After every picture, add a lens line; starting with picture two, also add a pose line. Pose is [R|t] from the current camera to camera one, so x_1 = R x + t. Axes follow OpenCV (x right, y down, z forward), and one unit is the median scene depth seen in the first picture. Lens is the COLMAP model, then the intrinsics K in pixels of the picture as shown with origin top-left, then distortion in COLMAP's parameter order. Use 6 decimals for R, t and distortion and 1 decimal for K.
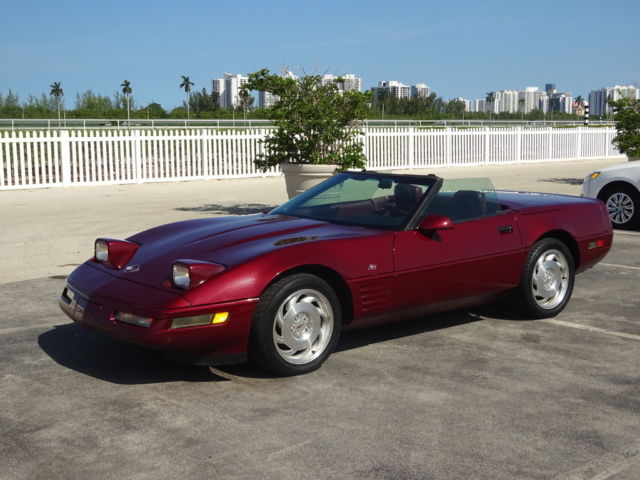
lens RADIAL K [[901.4, 0, 320.0], [0, 901.4, 240.0], [0, 0, 1]] dist [-0.002849, -0.004207]
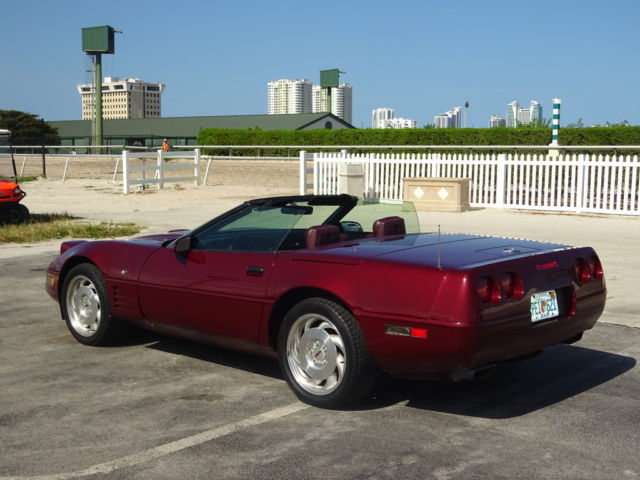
lens RADIAL K [[901.4, 0, 320.0], [0, 901.4, 240.0], [0, 0, 1]] dist [-0.002849, -0.004207]
pose [[0.142696, 0.098621, -0.984841, 1.077475], [-0.141052, 0.986894, 0.078389, -0.114700], [0.979664, 0.127728, 0.154737, 0.994557]]
